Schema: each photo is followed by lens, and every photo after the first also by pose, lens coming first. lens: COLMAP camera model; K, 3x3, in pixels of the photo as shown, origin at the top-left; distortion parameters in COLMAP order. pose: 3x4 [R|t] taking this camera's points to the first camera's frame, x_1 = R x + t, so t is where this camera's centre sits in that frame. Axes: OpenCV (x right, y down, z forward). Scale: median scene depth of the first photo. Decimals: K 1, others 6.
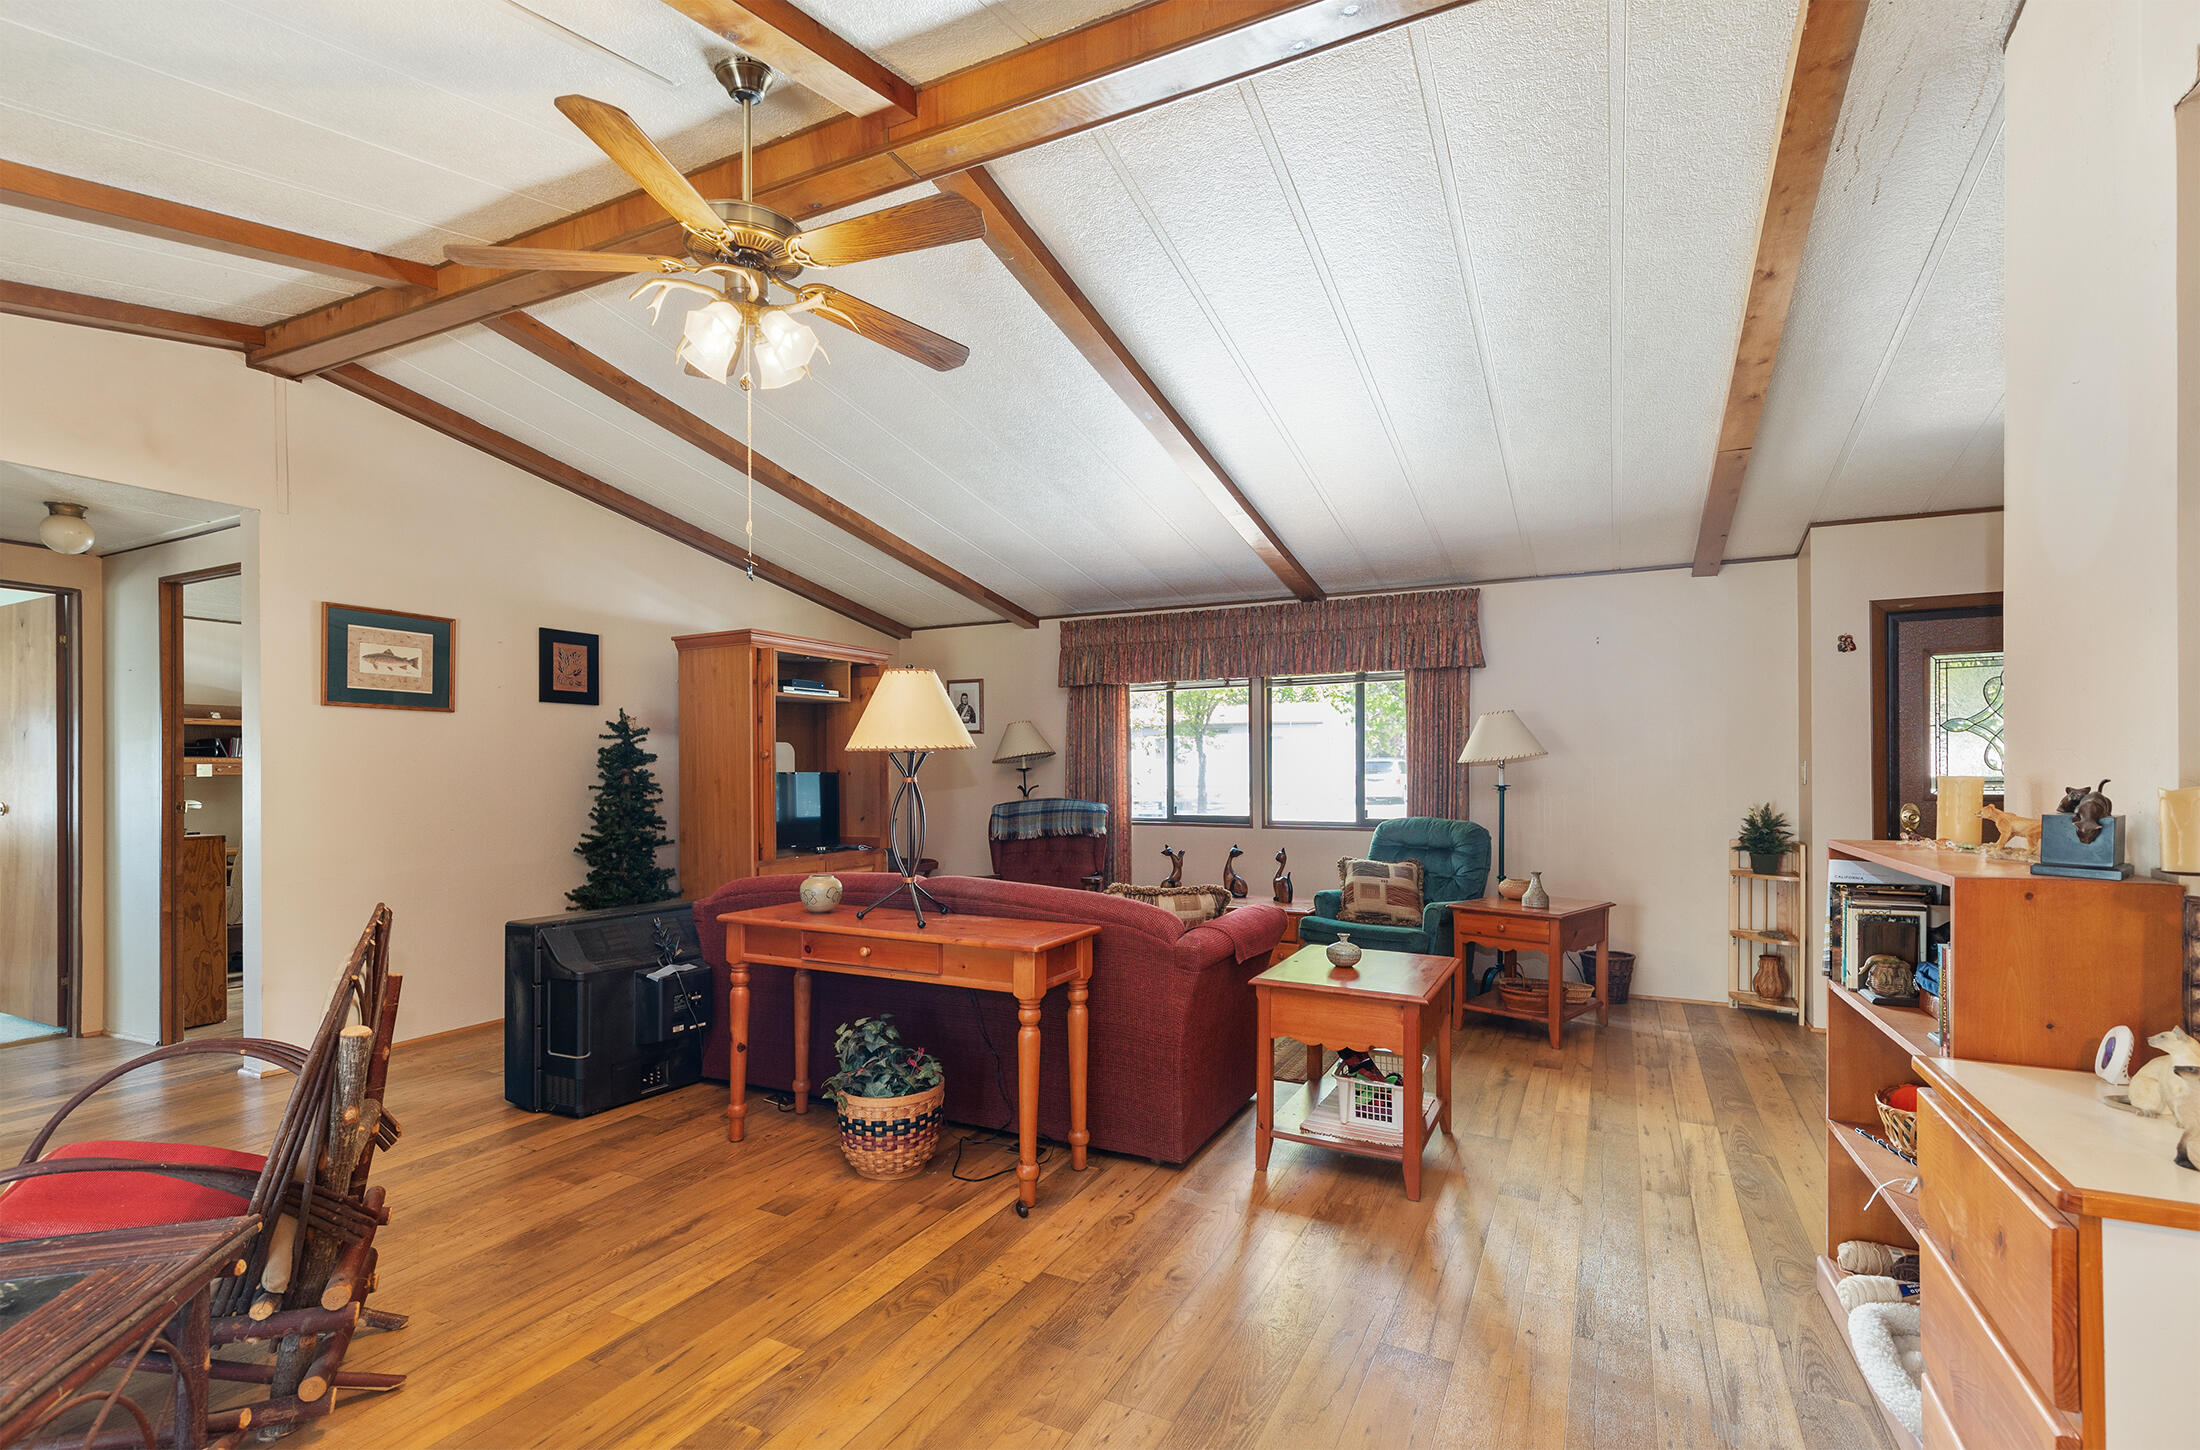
lens RADIAL K [[1000.6, 0, 1108.8], [0, 1000.6, 776.7], [0, 0, 1]] dist [0.003749, -0.002074]
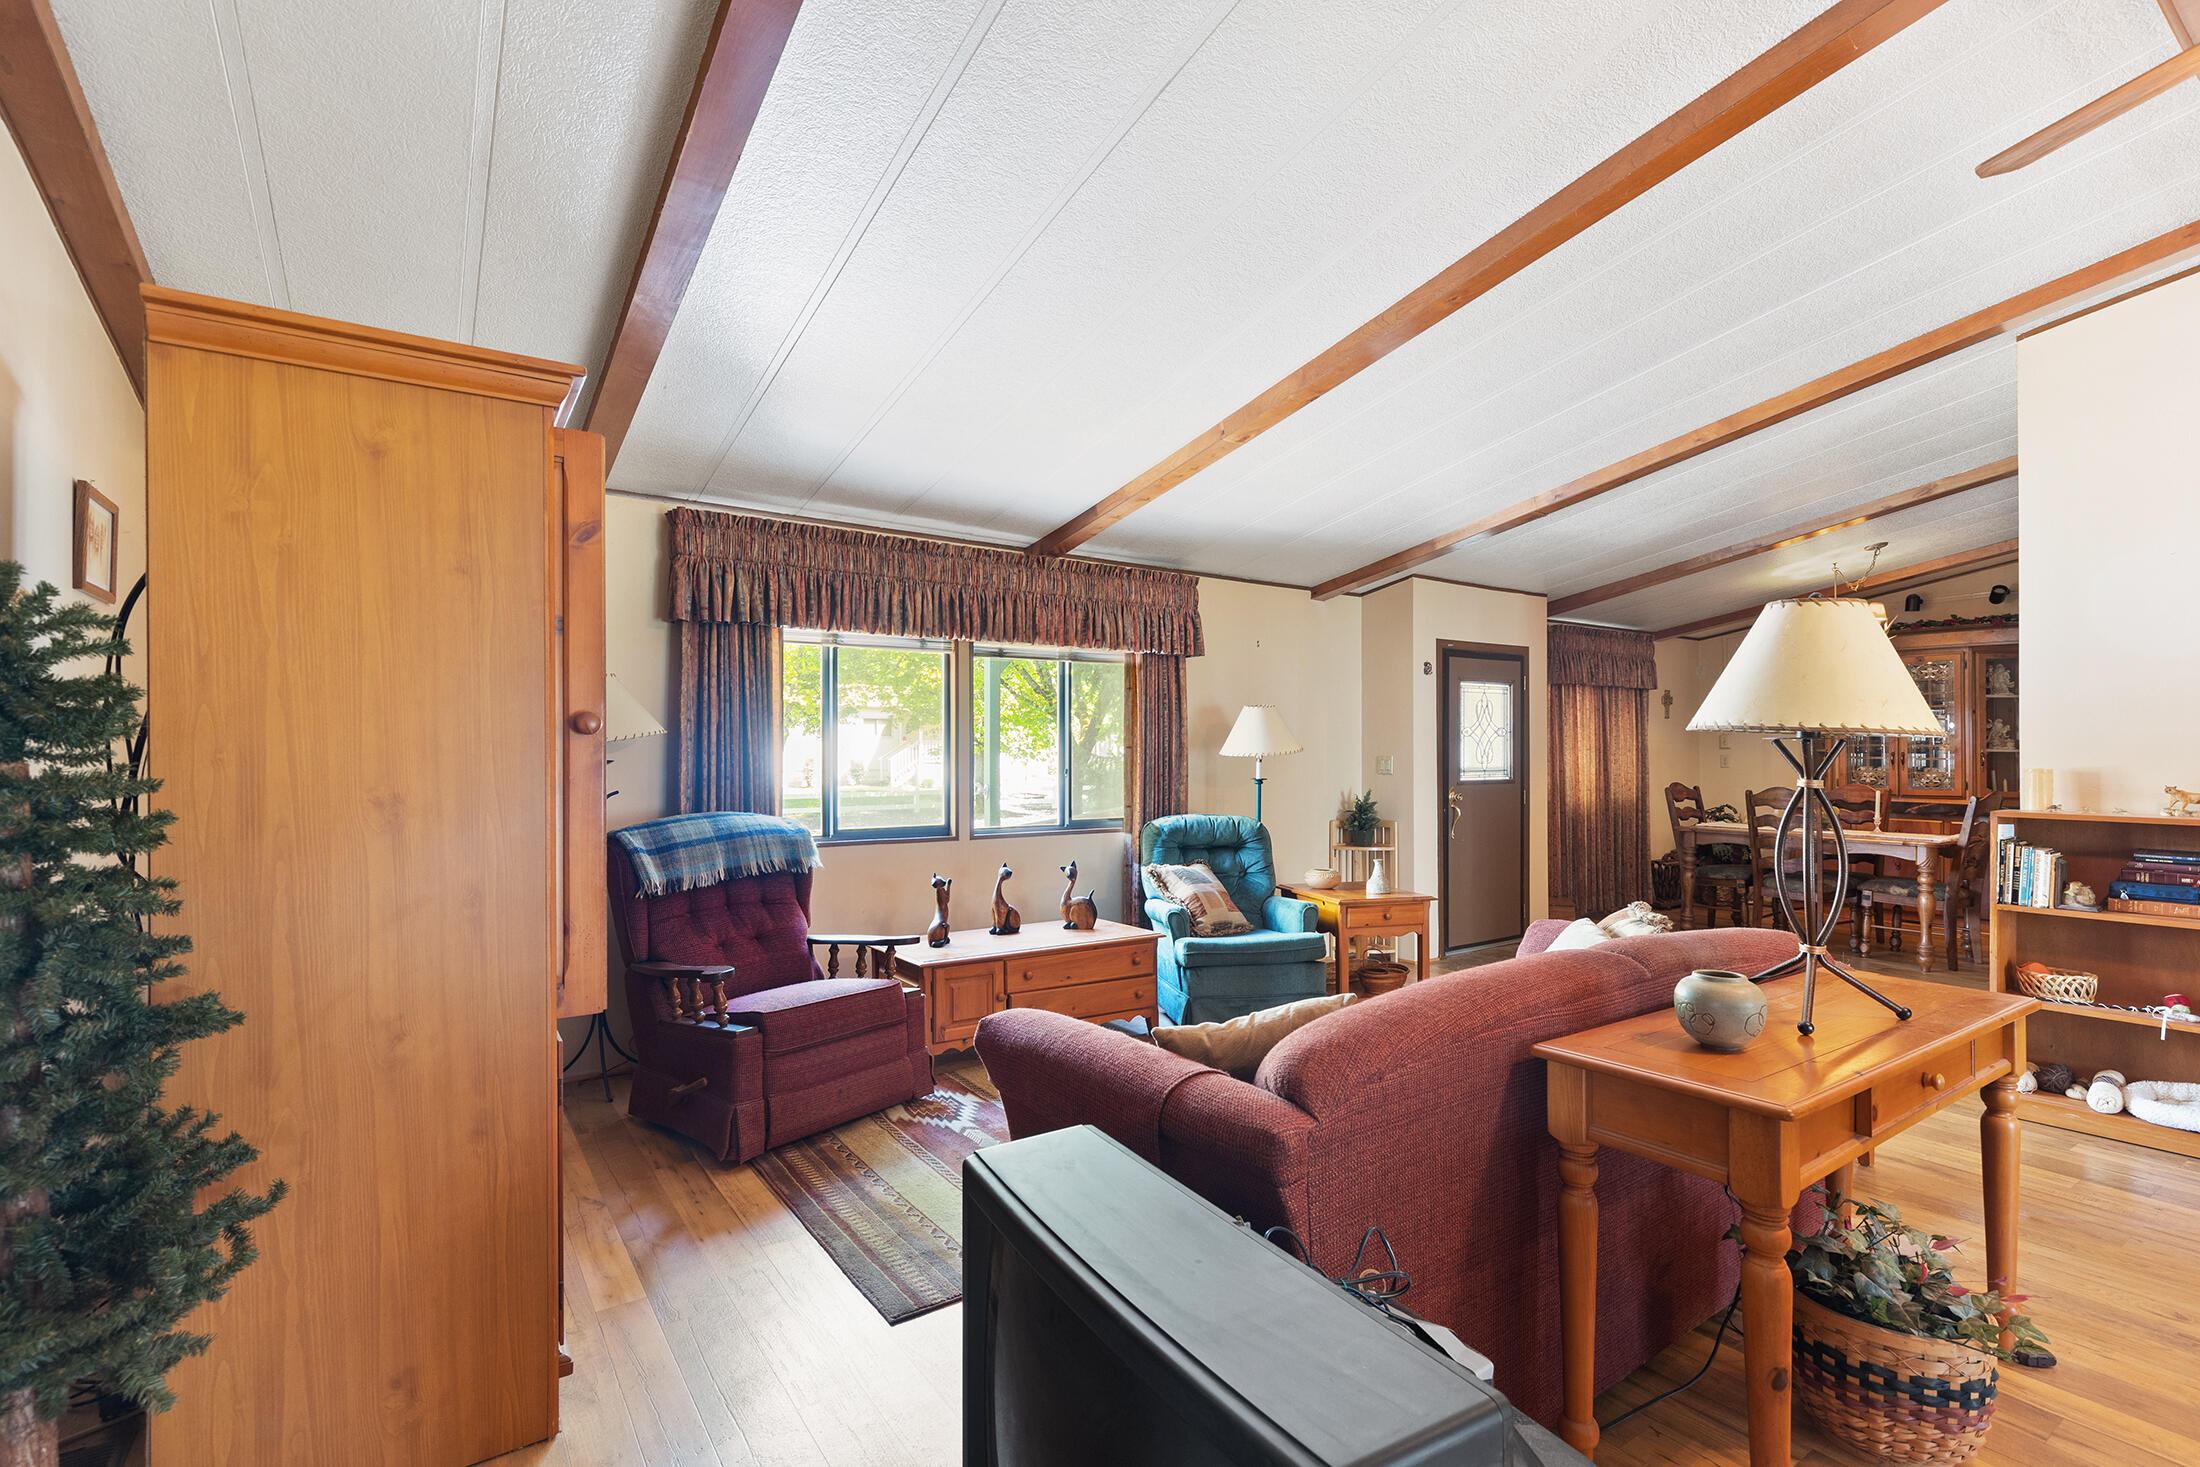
lens RADIAL K [[1000.6, 0, 1076.2], [0, 1000.6, 759.0], [0, 0, 1]] dist [0.003749, -0.002074]
pose [[0.487557, 0.001146, 0.873090, -0.603492], [0.005527, 0.999975, -0.004399, -0.008342], [-0.873074, 0.006971, 0.487539, 0.697678]]
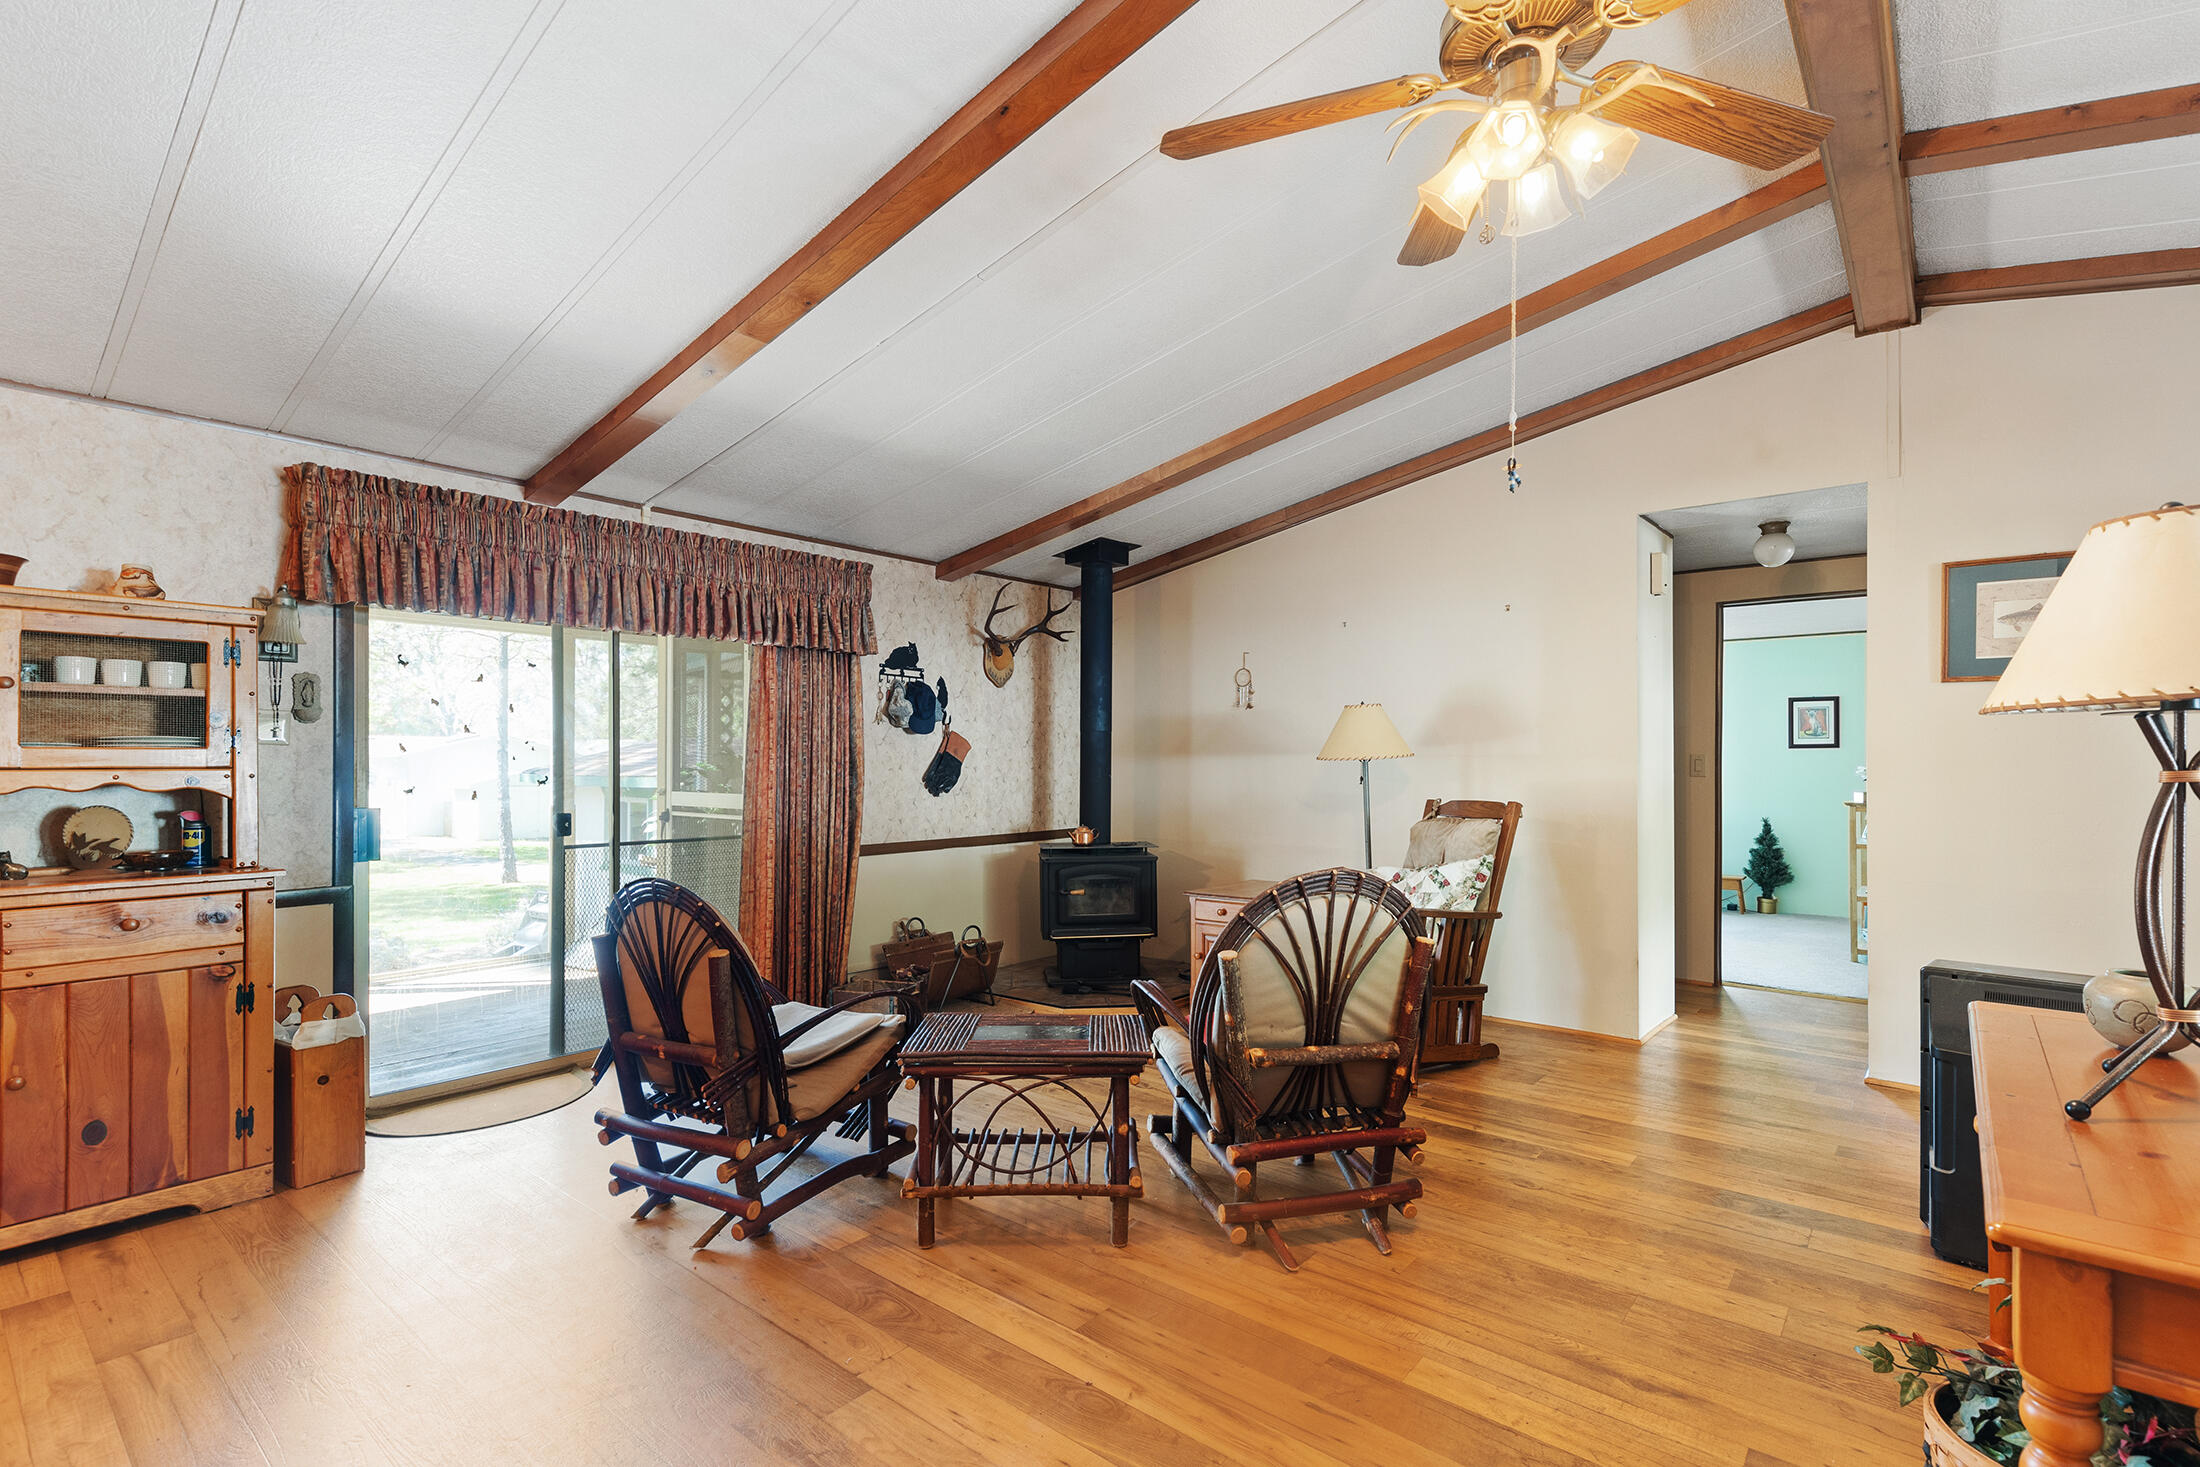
lens RADIAL K [[1000.6, 0, 1099.6], [0, 1000.6, 762.3], [0, 0, 1]] dist [0.003749, -0.002074]
pose [[-0.239484, 0.004476, -0.970890, 0.197928], [-0.008543, 0.999941, 0.006717, -0.000859], [0.970863, 0.009903, -0.239431, 0.416191]]
